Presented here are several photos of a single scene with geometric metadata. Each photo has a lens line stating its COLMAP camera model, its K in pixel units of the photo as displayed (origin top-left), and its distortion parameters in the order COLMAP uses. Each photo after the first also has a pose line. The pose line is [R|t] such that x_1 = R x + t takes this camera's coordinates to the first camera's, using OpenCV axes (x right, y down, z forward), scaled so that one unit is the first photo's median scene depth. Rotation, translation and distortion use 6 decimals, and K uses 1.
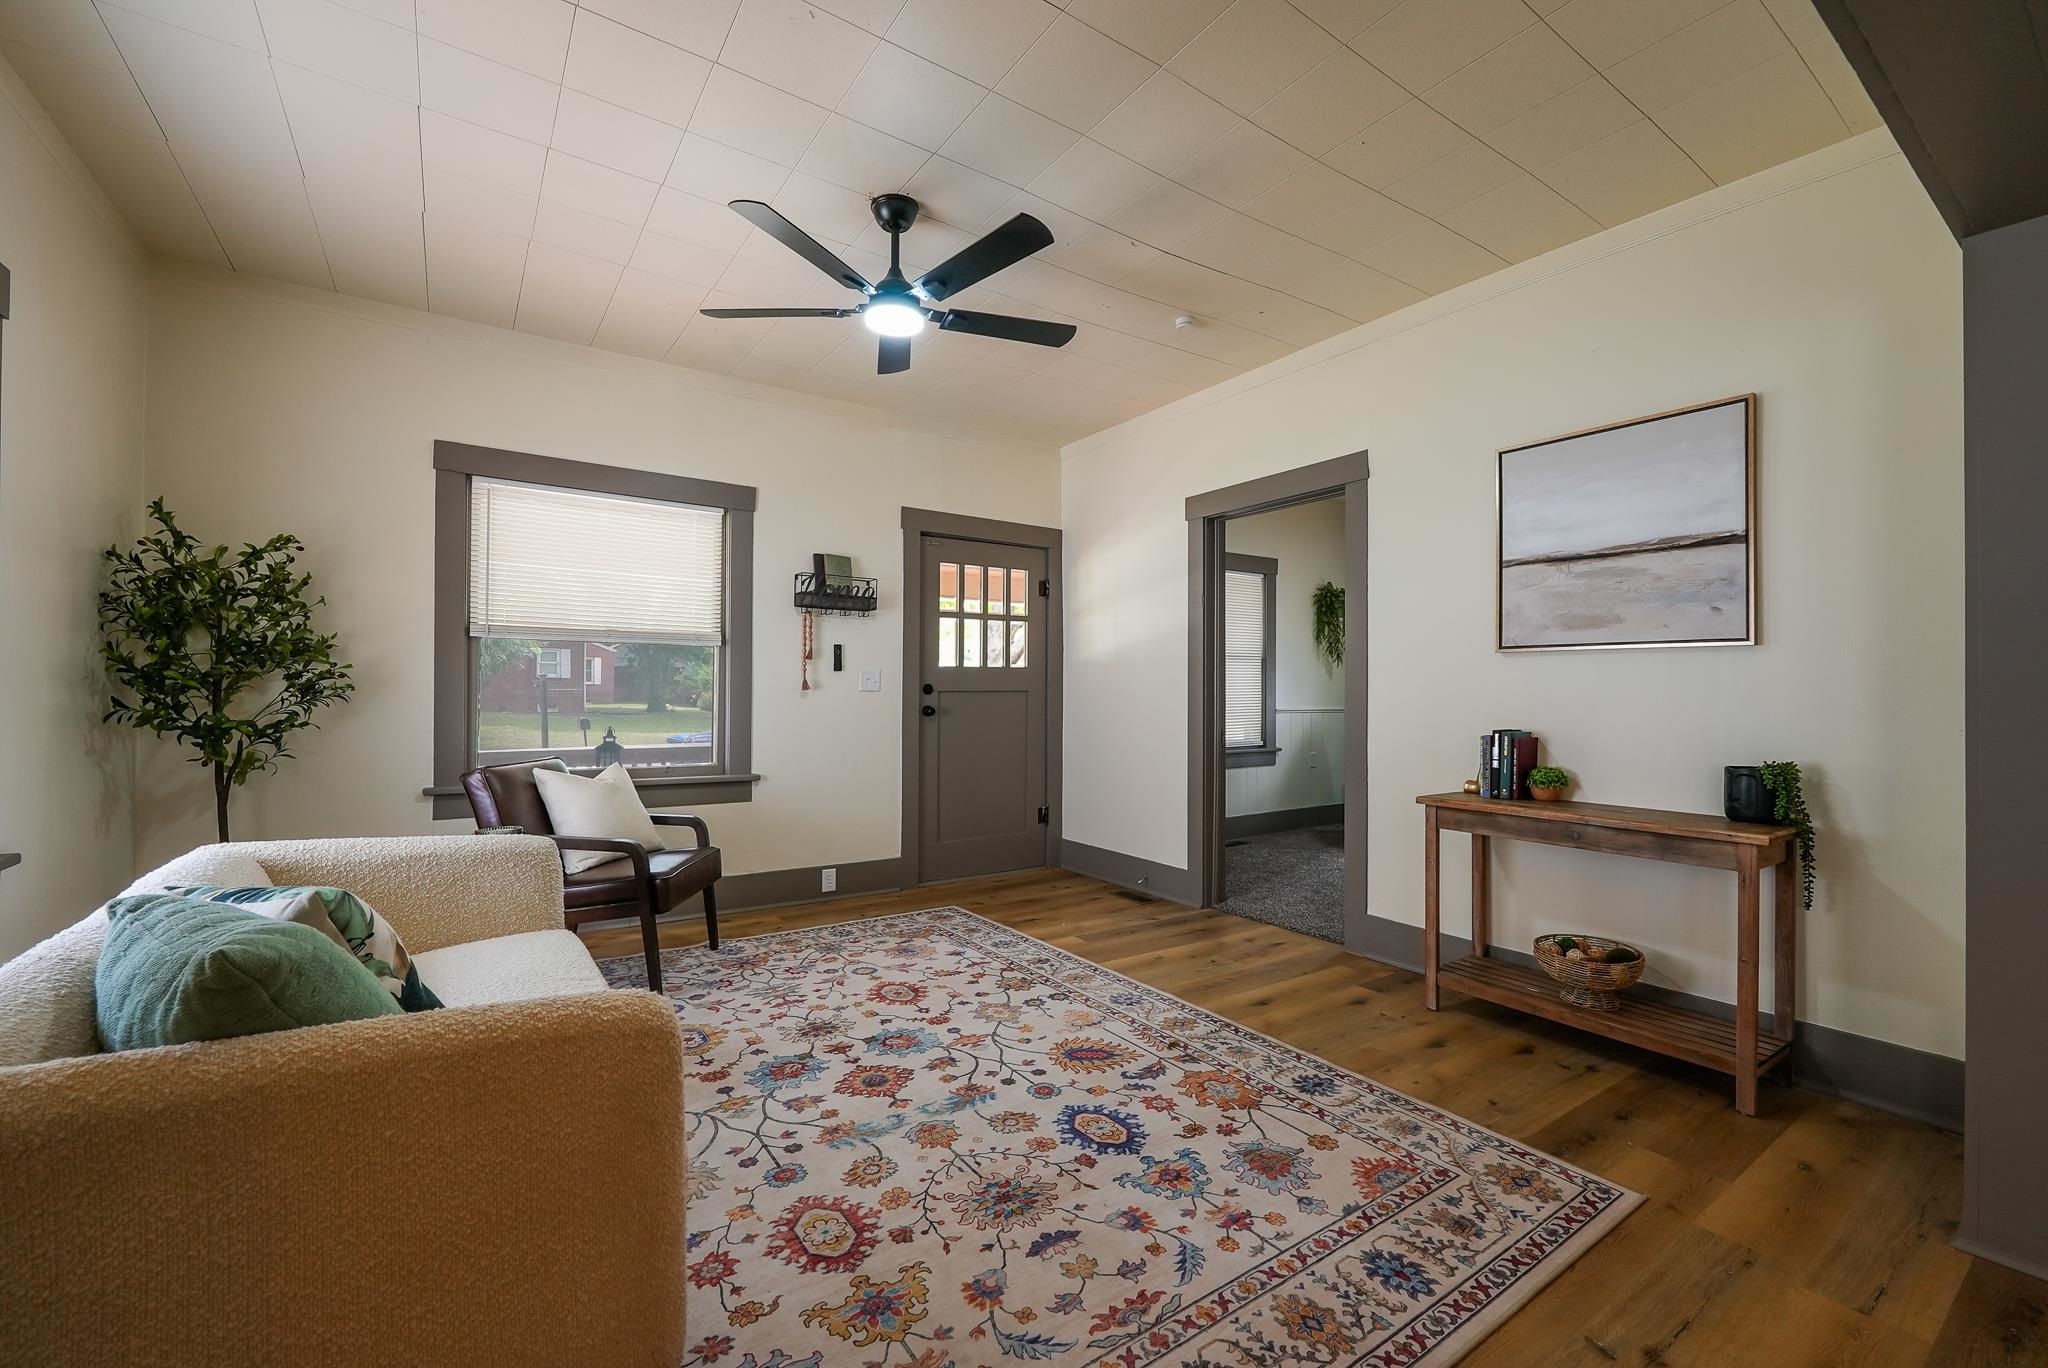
lens RADIAL K [[833.2, 0, 1020.7], [0, 833.2, 684.3], [0, 0, 1]] dist [-0.014404, -0.000001]
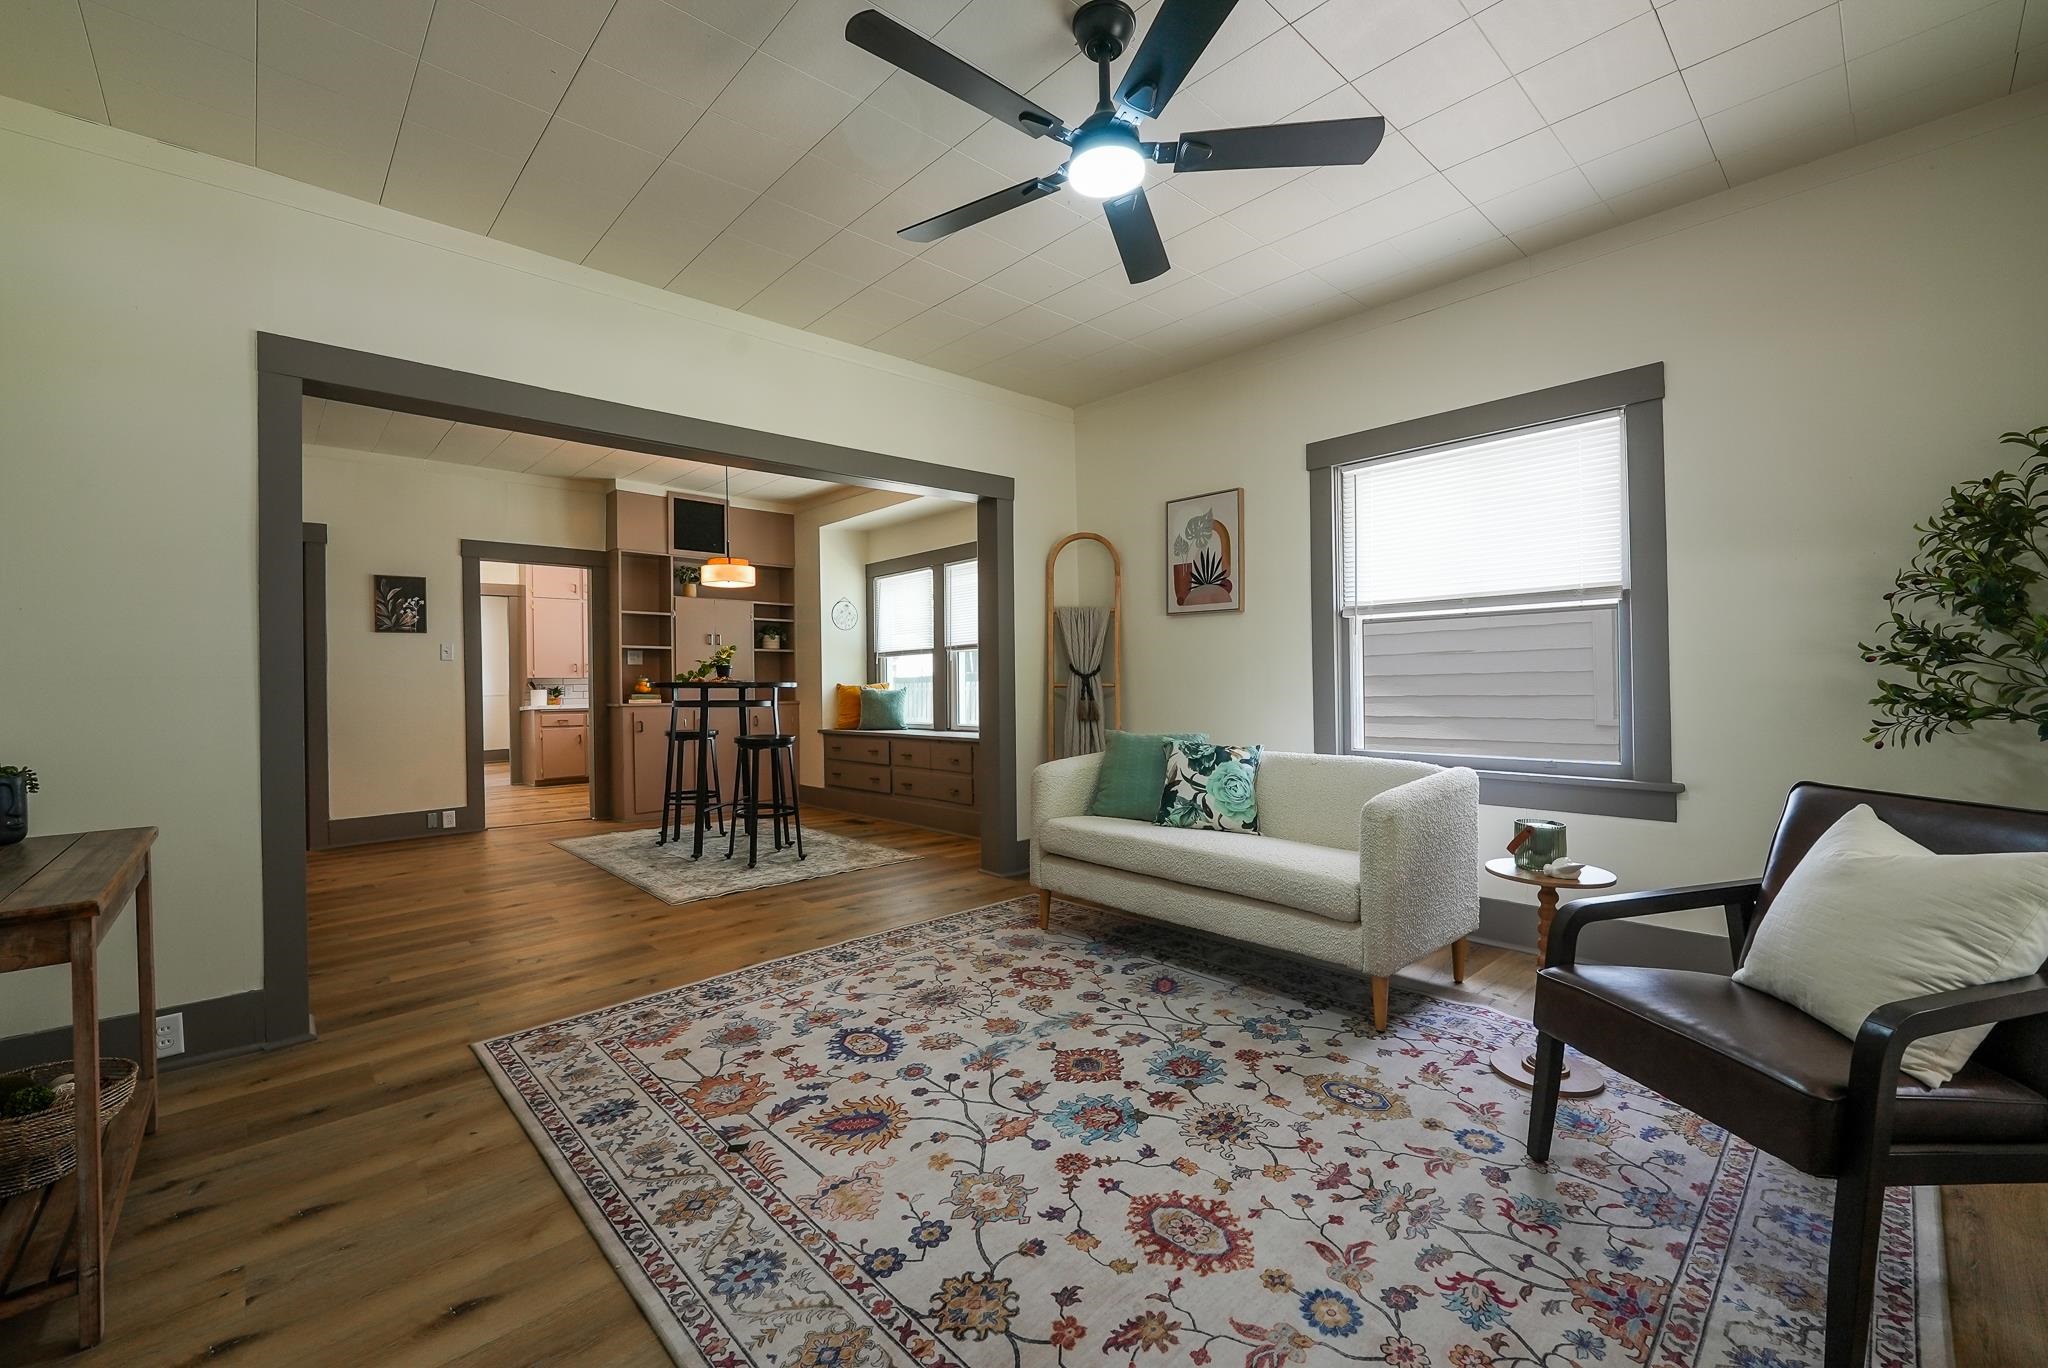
lens RADIAL K [[833.2, 0, 1021.3], [0, 833.2, 679.0], [0, 0, 1]] dist [-0.014404, -0.000001]
pose [[-0.988603, 0.008174, -0.150324, 0.046079], [0.008300, 0.999966, -0.000214, 0.020167], [0.150317, -0.001459, -0.988637, 1.964206]]
